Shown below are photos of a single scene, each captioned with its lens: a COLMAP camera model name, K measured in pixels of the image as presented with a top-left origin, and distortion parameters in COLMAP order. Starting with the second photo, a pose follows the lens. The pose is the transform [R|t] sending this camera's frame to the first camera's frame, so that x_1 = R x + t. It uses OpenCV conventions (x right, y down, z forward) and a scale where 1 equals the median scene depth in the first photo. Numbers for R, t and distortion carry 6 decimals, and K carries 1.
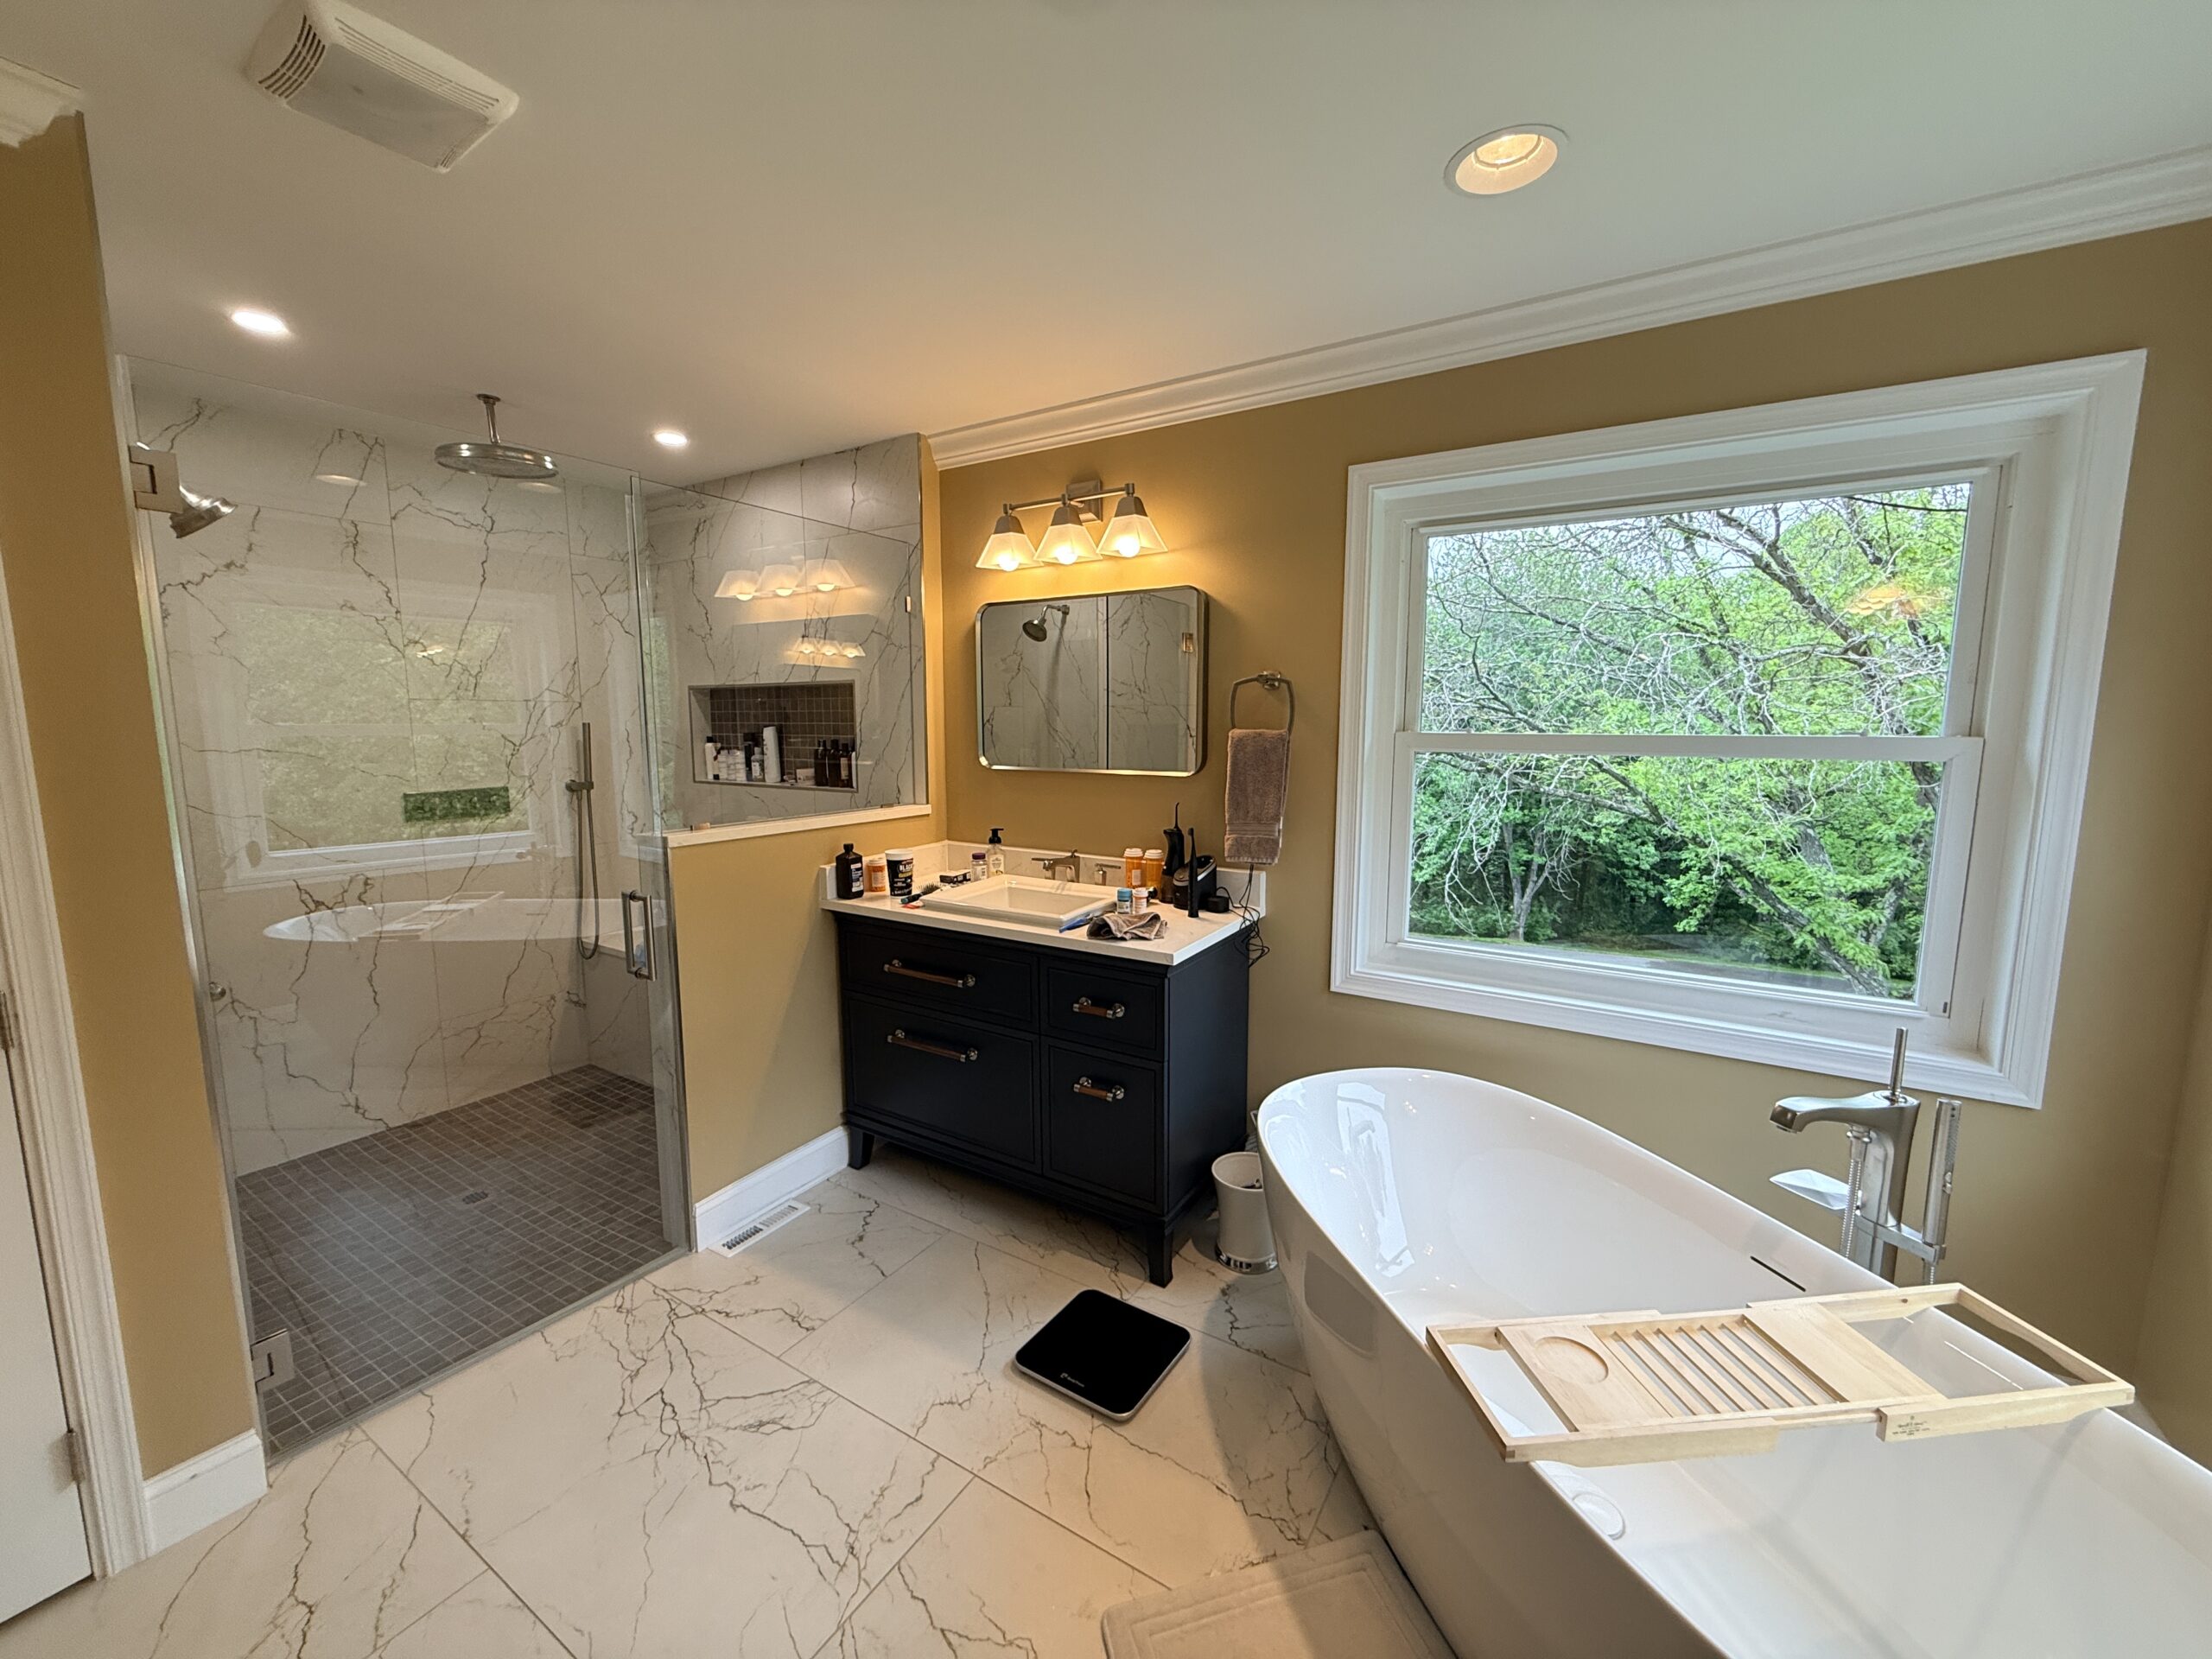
lens RADIAL K [[886.4, 0, 1101.7], [0, 886.4, 831.5], [0, 0, 1]] dist [0.002379, -0.000918]
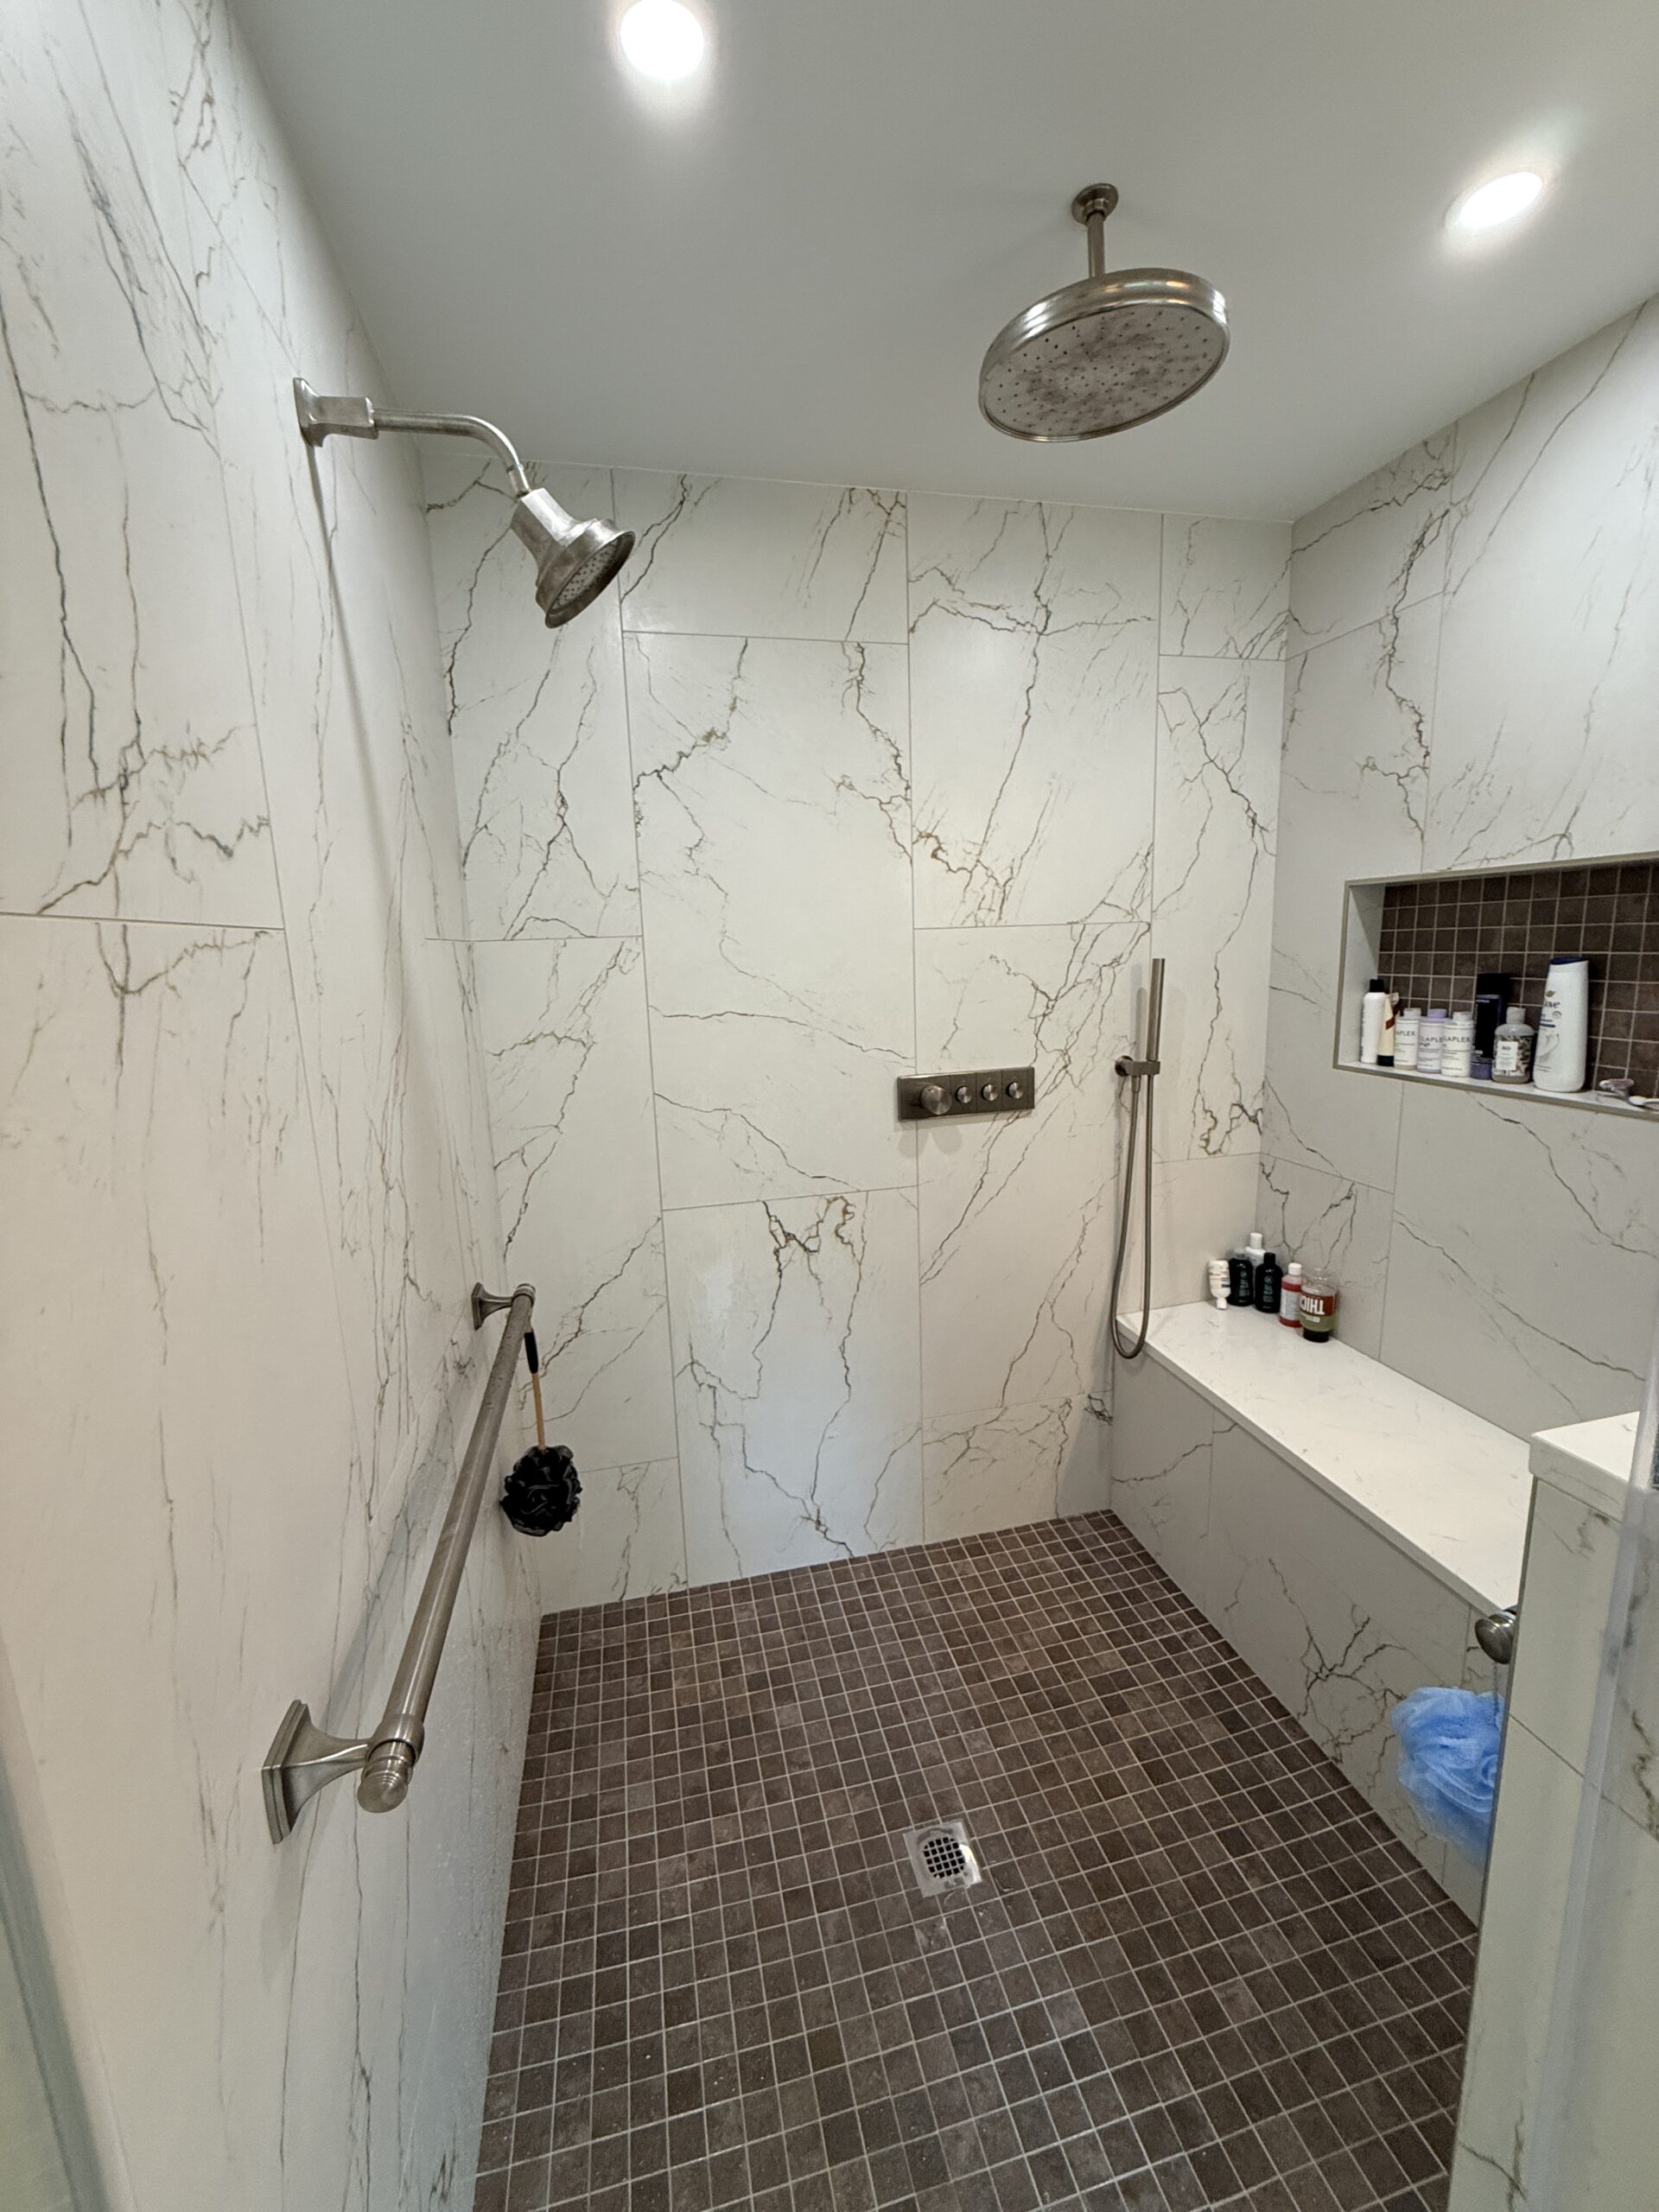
lens RADIAL K [[886.4, 0, 832.1], [0, 886.4, 1103.5], [0, 0, 1]] dist [0.002379, -0.000918]
pose [[0.715903, 0.101038, -0.690851, -0.356736], [-0.054894, 0.994556, 0.088571, -0.074762], [0.696039, -0.025485, 0.717552, 0.481058]]
